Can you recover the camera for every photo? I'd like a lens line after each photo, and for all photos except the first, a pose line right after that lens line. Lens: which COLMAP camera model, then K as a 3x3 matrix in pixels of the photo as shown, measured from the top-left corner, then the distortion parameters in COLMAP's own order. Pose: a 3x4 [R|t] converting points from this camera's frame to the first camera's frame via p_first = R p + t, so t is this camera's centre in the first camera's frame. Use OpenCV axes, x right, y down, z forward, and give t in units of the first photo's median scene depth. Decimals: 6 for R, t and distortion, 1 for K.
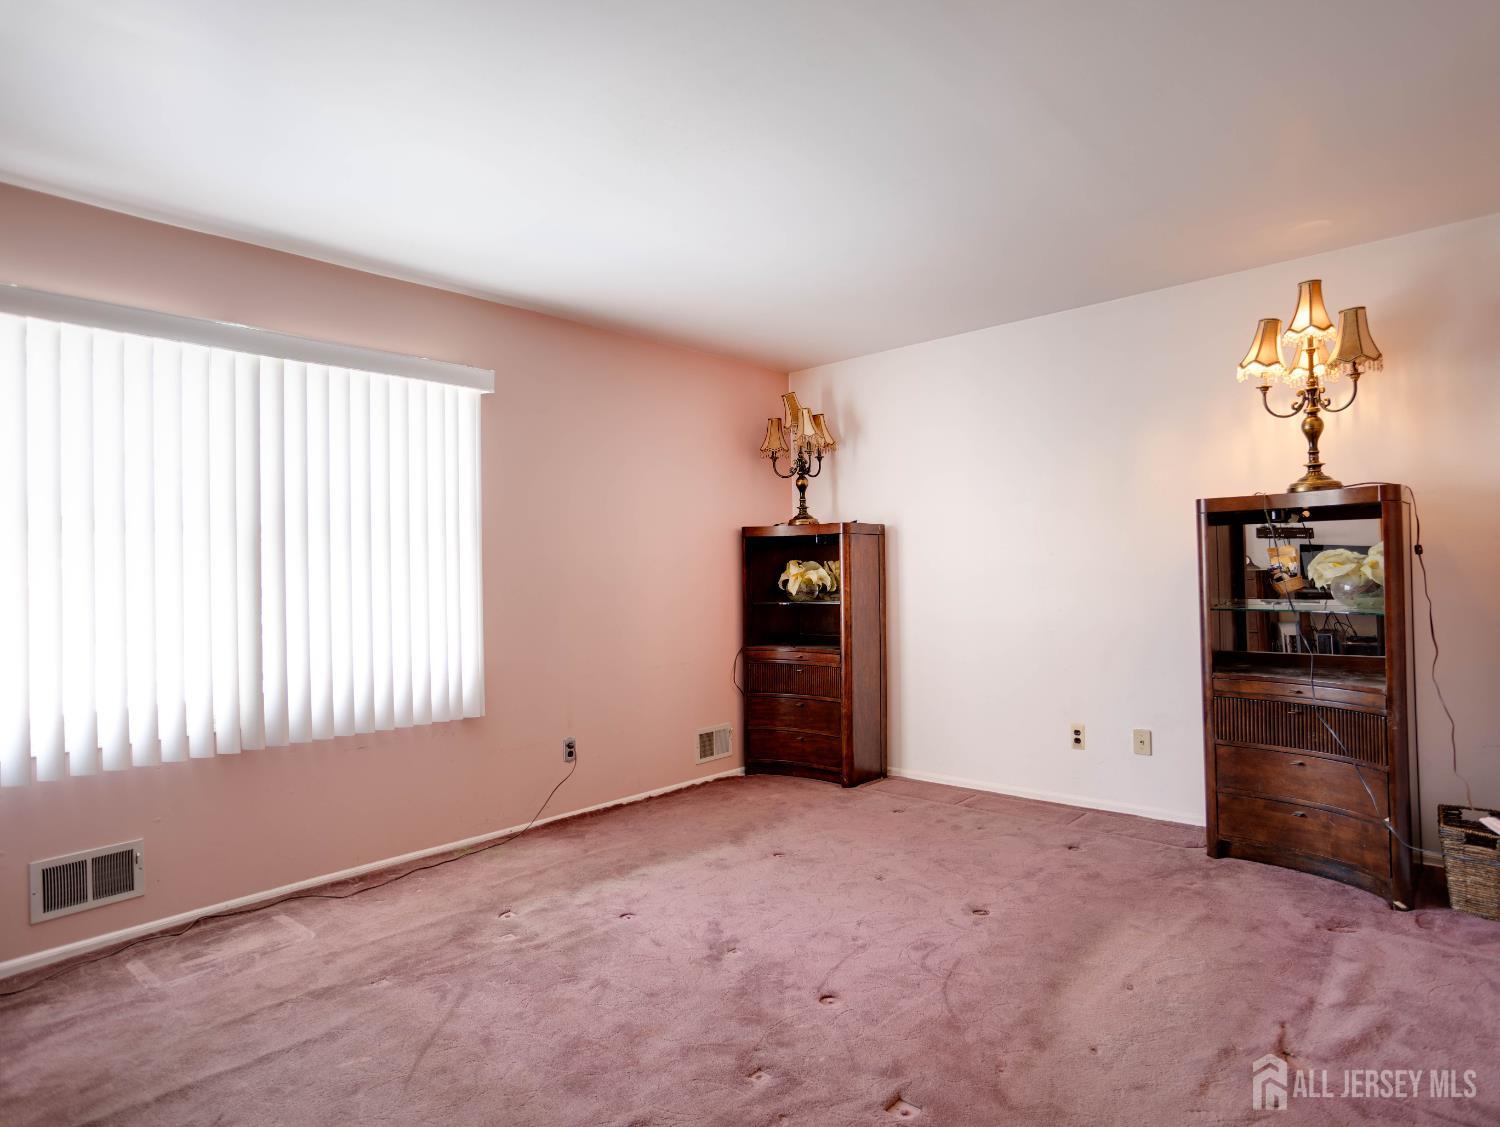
lens RADIAL K [[832.1, 0, 766.2], [0, 832.1, 561.3], [0, 0, 1]] dist [-0.047200, 0.030923]
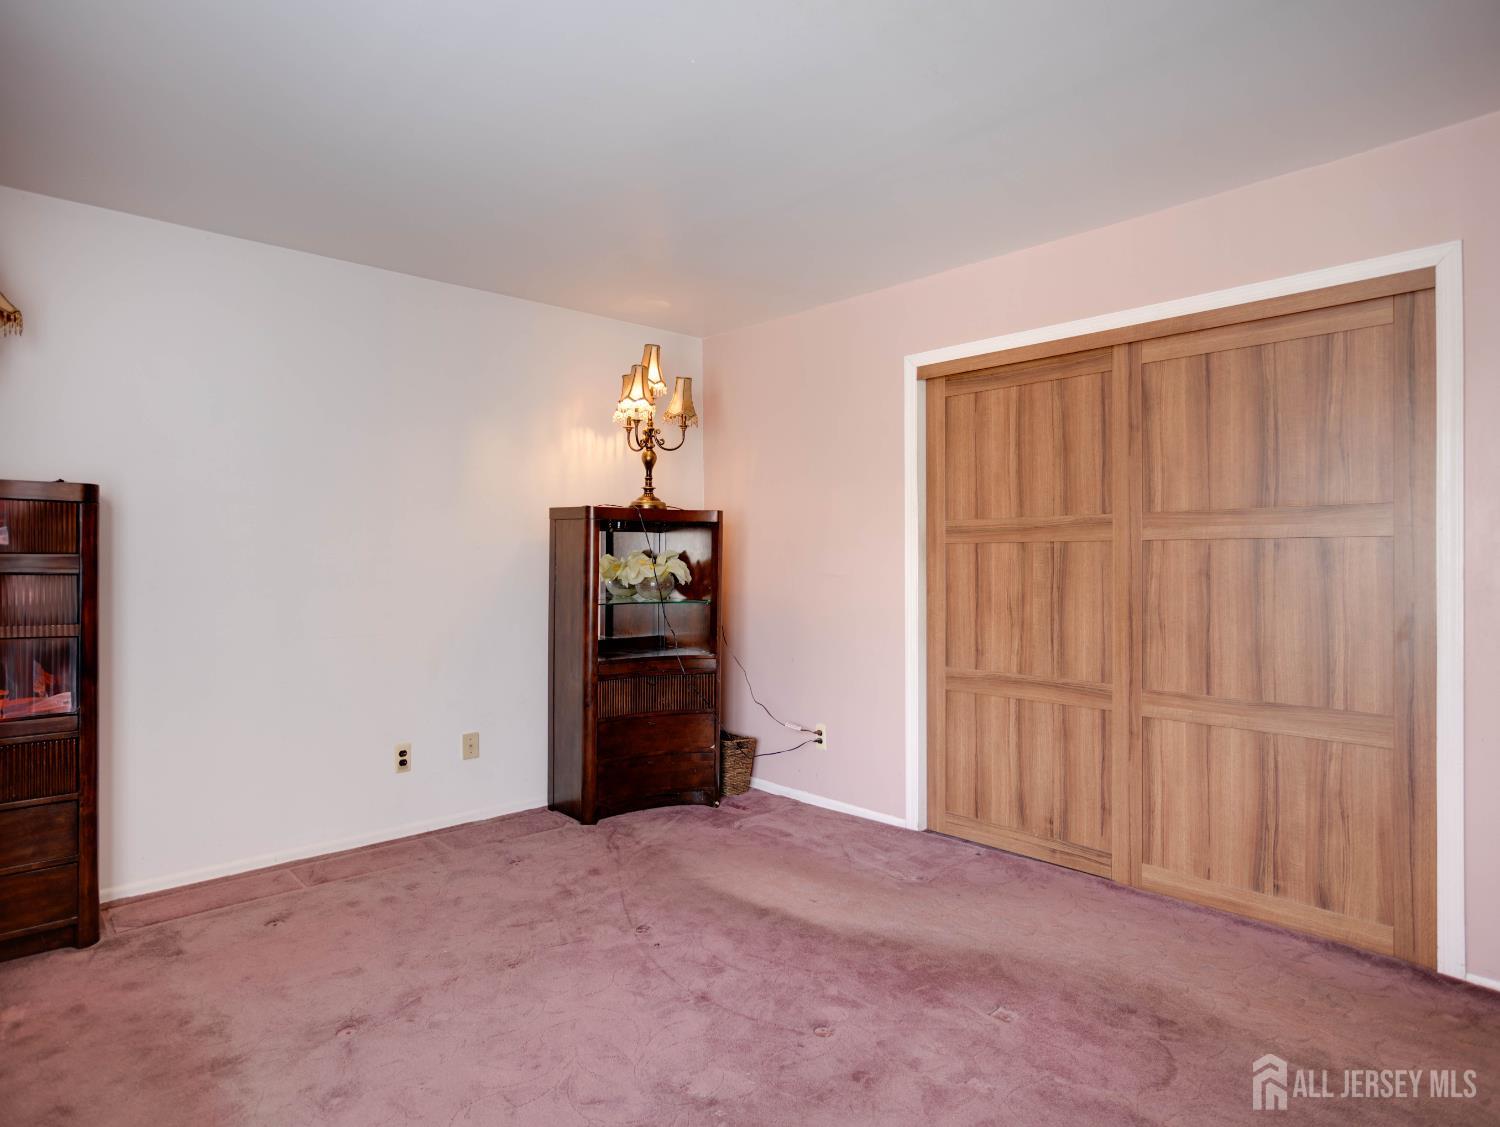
lens RADIAL K [[832.1, 0, 764.4], [0, 832.1, 565.2], [0, 0, 1]] dist [-0.047200, 0.030923]
pose [[0.104665, 0.014438, 0.994403, -0.566616], [-0.012191, 0.999838, -0.013233, 0.016399], [-0.994433, -0.010738, 0.104824, 0.647821]]
